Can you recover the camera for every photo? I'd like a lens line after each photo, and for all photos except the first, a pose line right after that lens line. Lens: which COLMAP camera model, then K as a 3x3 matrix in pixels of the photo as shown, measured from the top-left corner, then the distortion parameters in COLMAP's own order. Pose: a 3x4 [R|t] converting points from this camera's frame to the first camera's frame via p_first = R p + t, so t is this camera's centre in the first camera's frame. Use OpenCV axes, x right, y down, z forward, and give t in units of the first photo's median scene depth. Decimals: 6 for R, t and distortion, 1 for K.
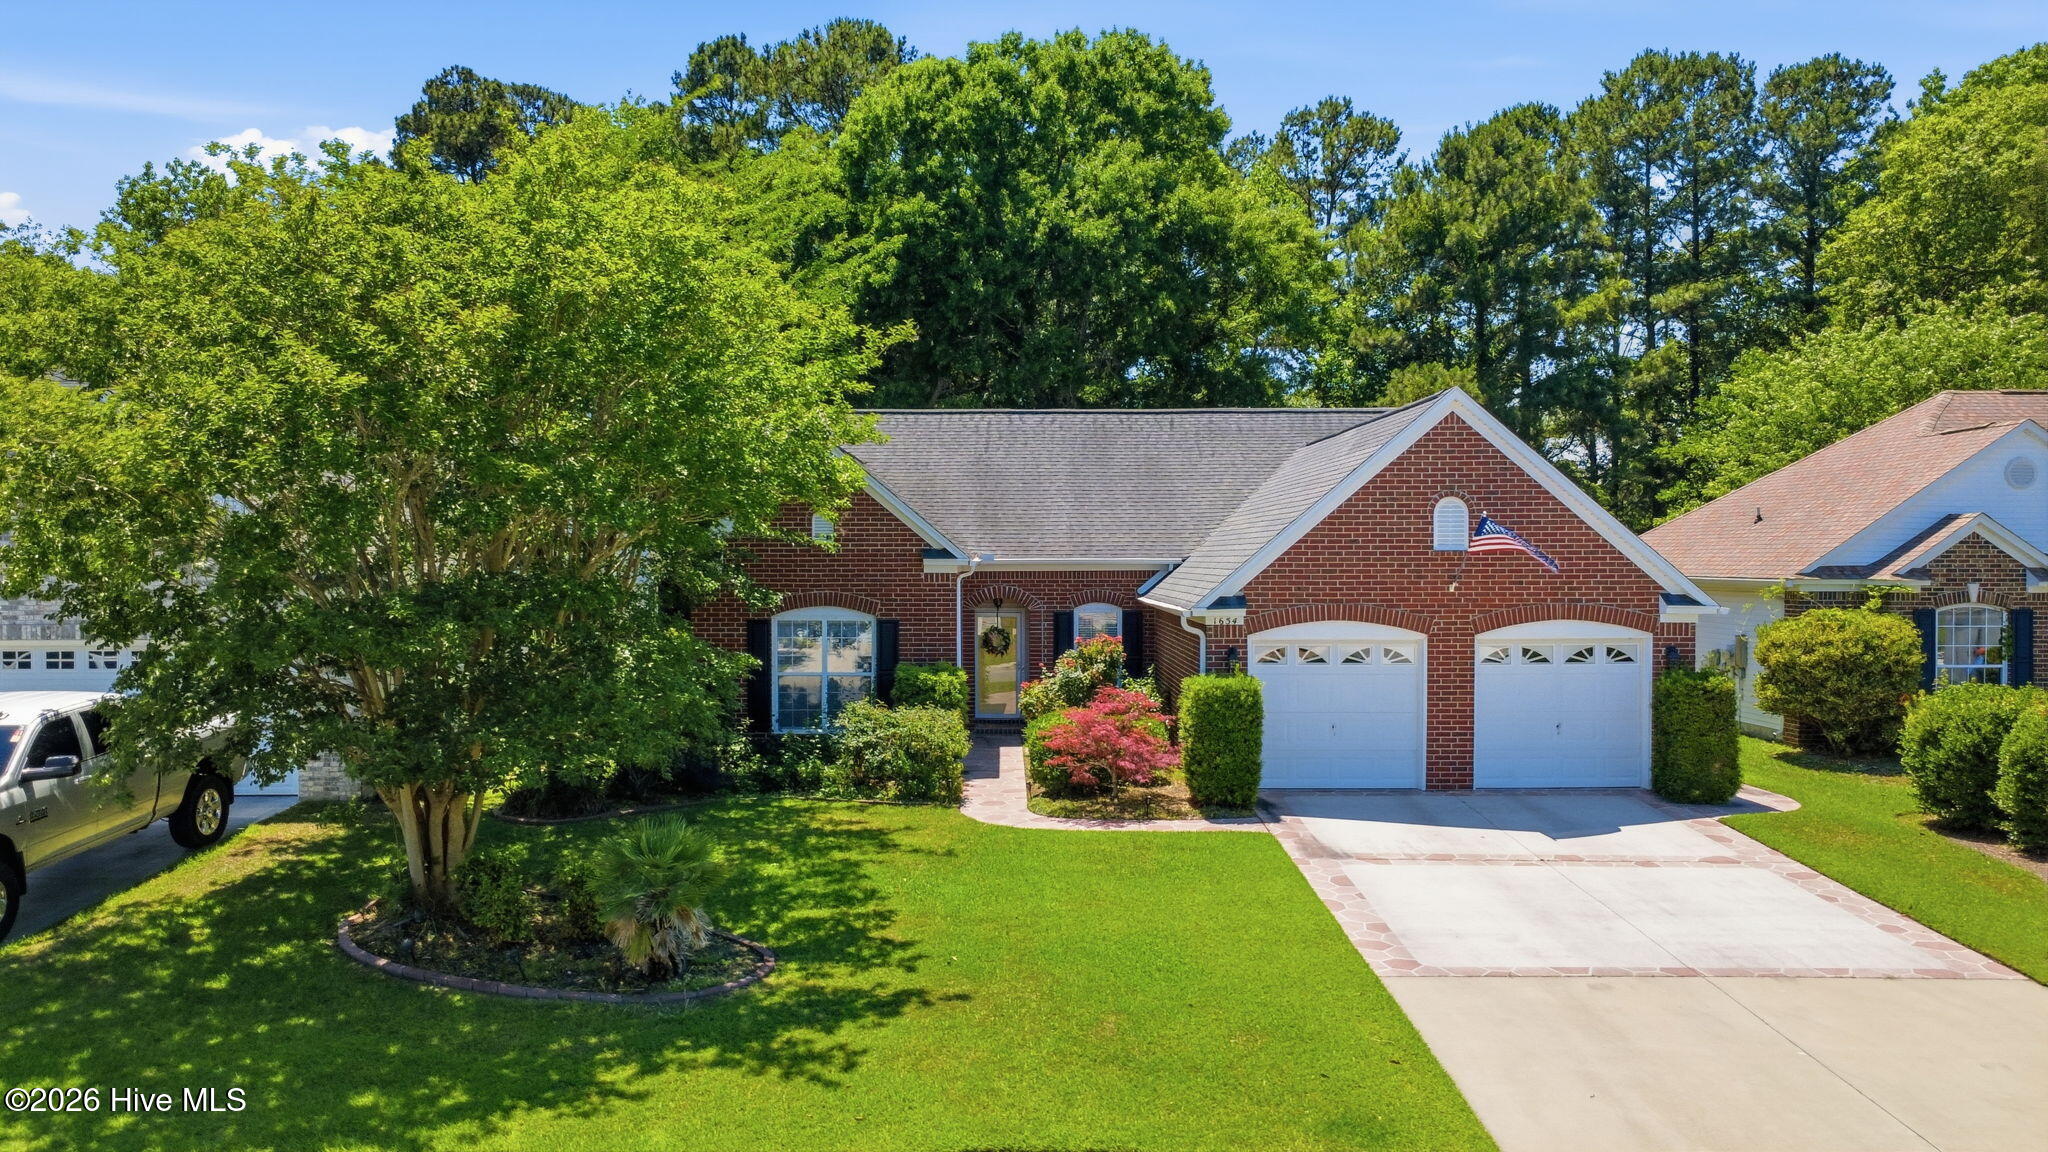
lens RADIAL K [[1495.7, 0, 1024.0], [0, 1495.7, 576.0], [0, 0, 1]] dist [-0.002703, -0.000995]
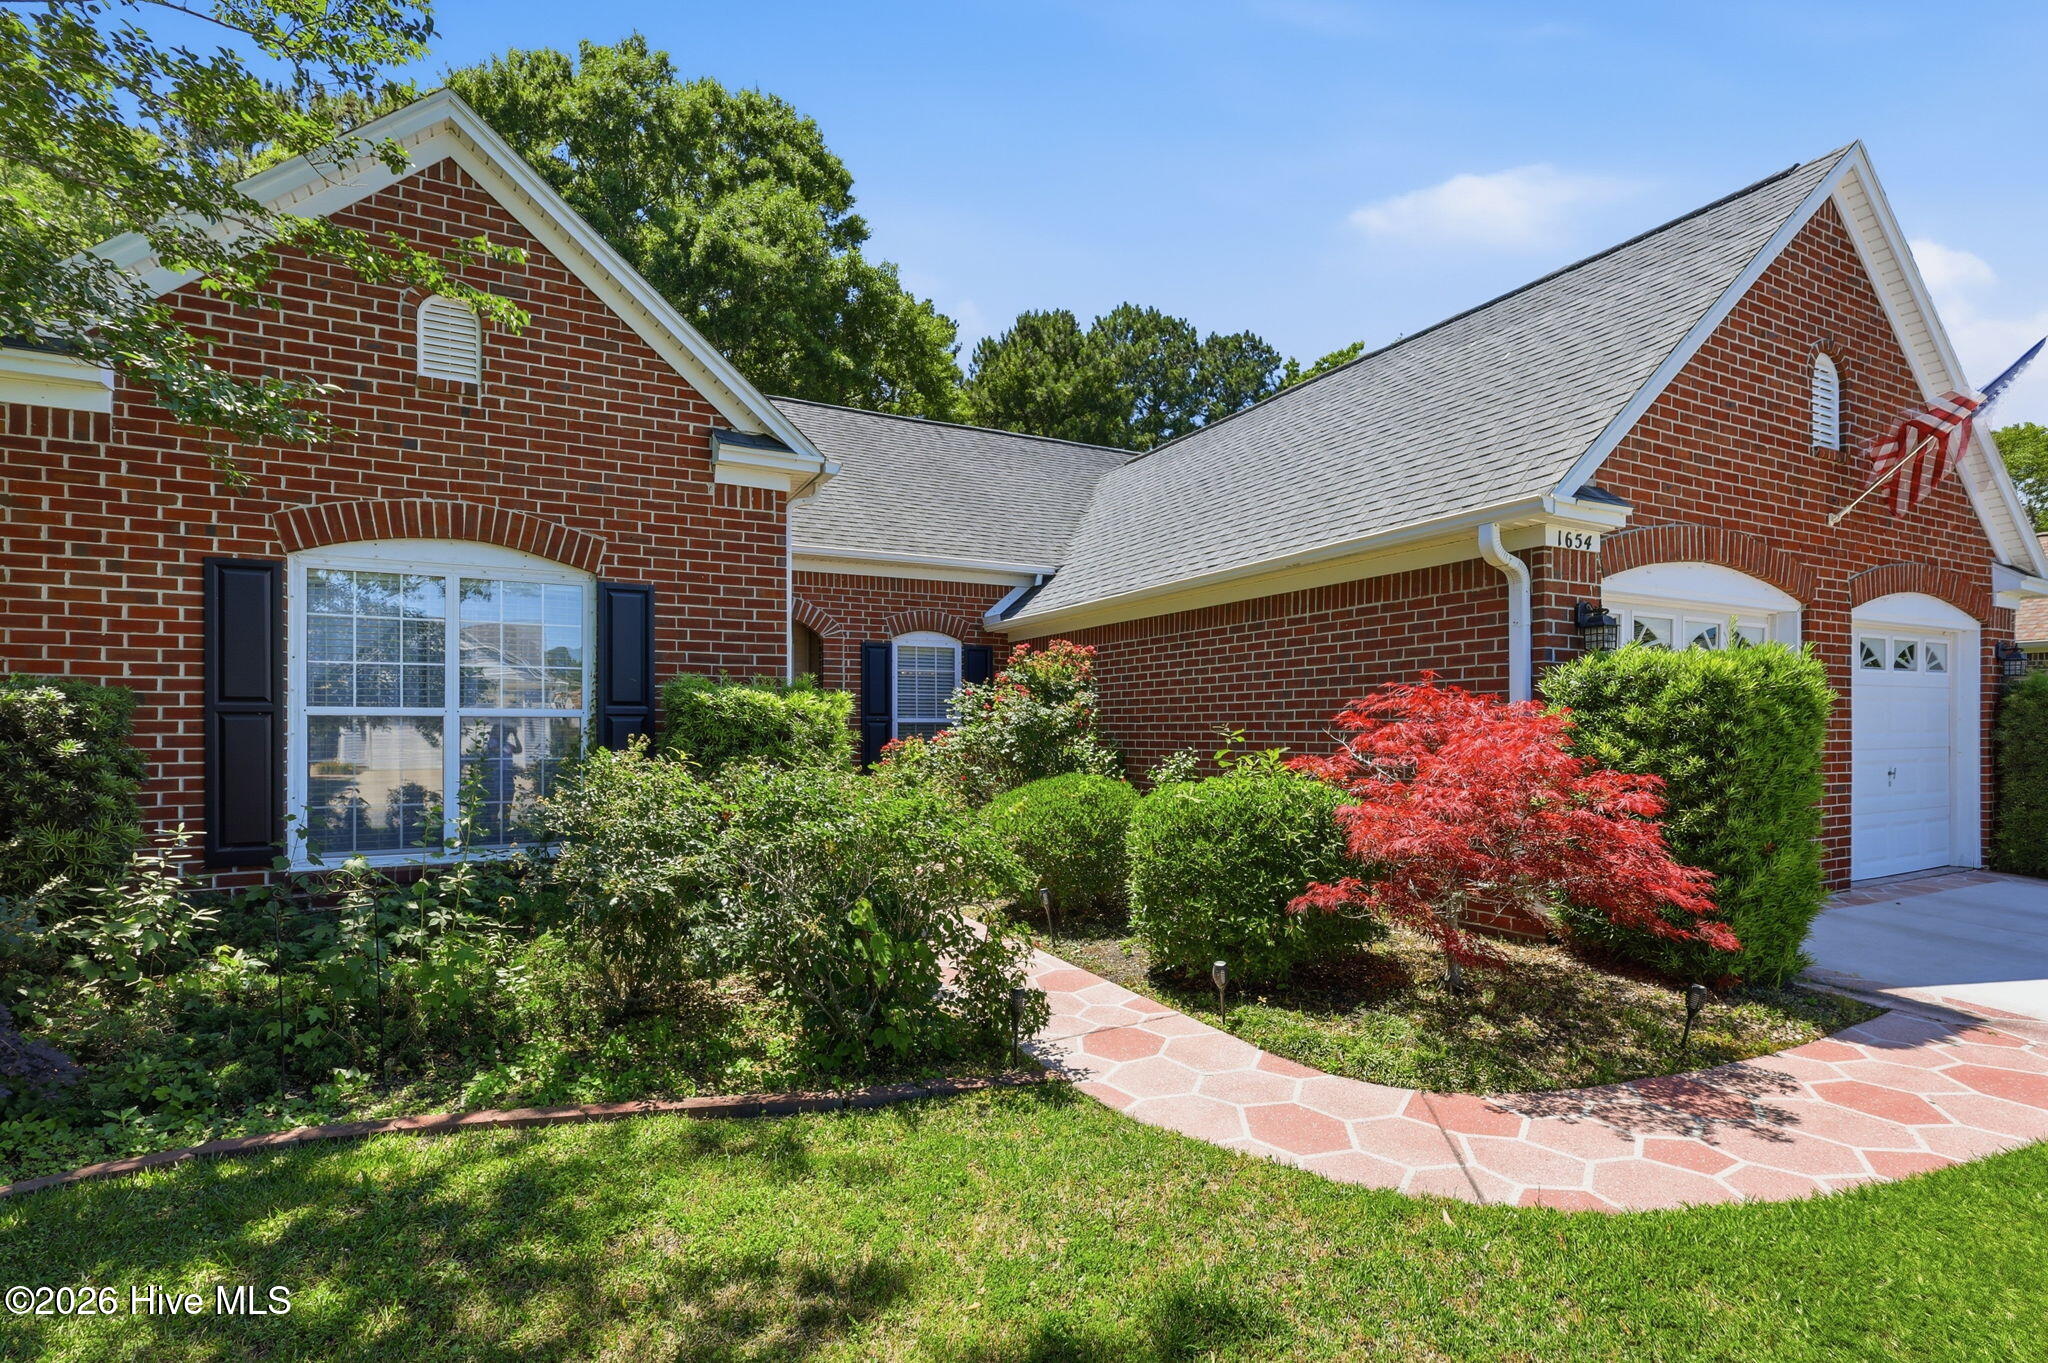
lens RADIAL K [[969.8, 0, 1026.6], [0, 969.8, 722.6], [0, 0, 1]] dist [-0.000385, 0.000042]
pose [[0.887806, 0.003089, 0.460207, -0.134264], [0.008086, 0.999718, -0.022308, 0.086629], [-0.460146, 0.023527, 0.887532, 0.809860]]
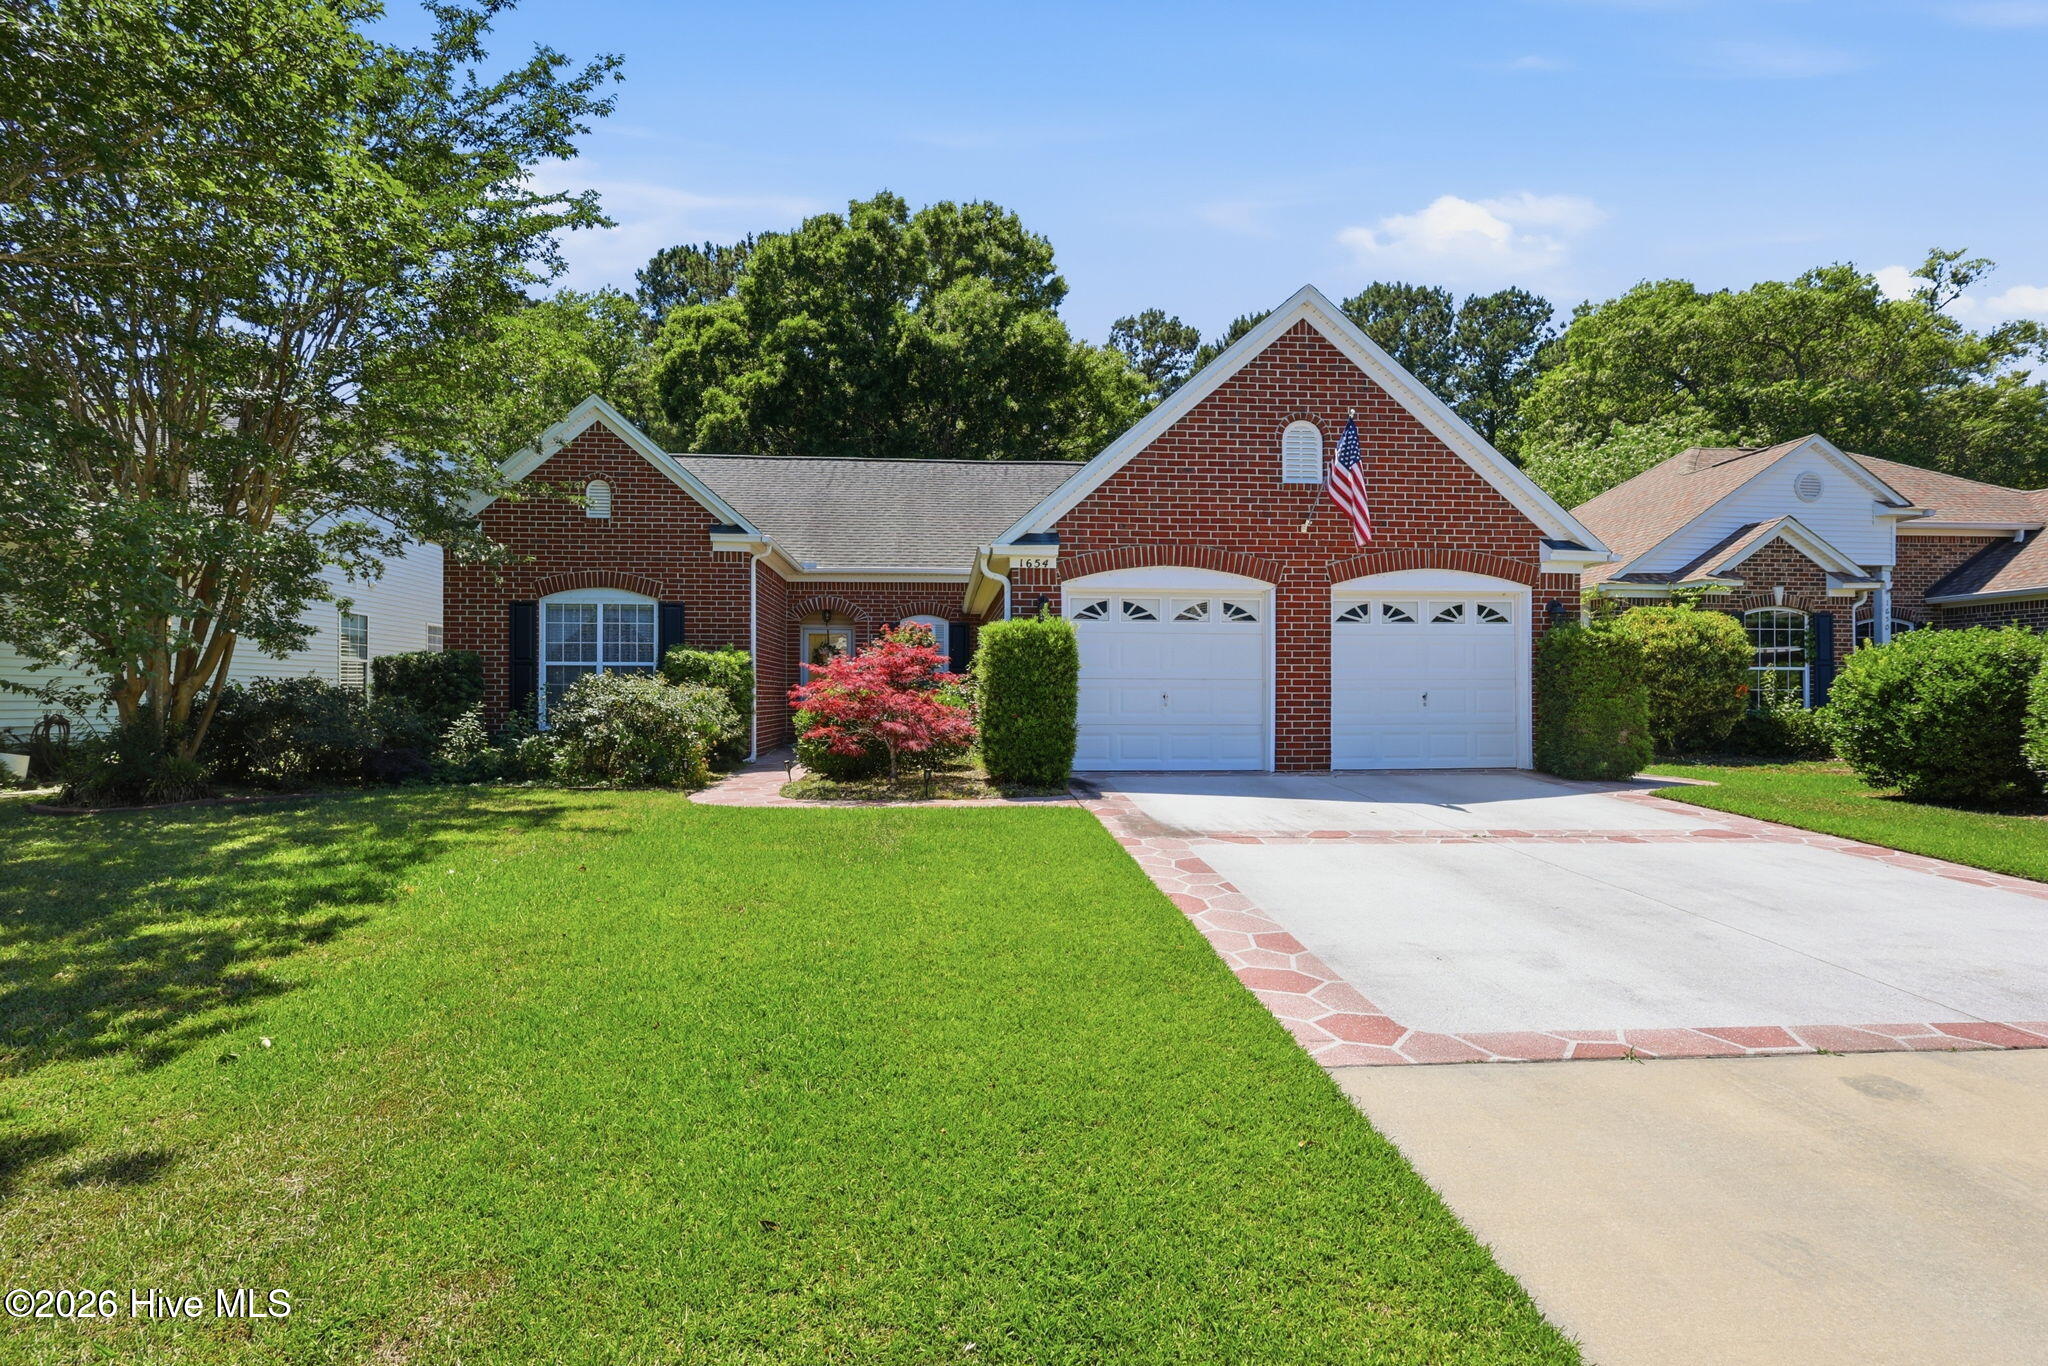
lens RADIAL K [[945.9, 0, 1024.0], [0, 945.9, 683.0], [0, 0, 1]] dist [0.002584, -0.000069]
pose [[0.997066, 0.001617, 0.076527, 0.088125], [0.000927, 0.999448, -0.033199, 0.110746], [-0.076539, 0.033172, 0.996515, 0.479915]]
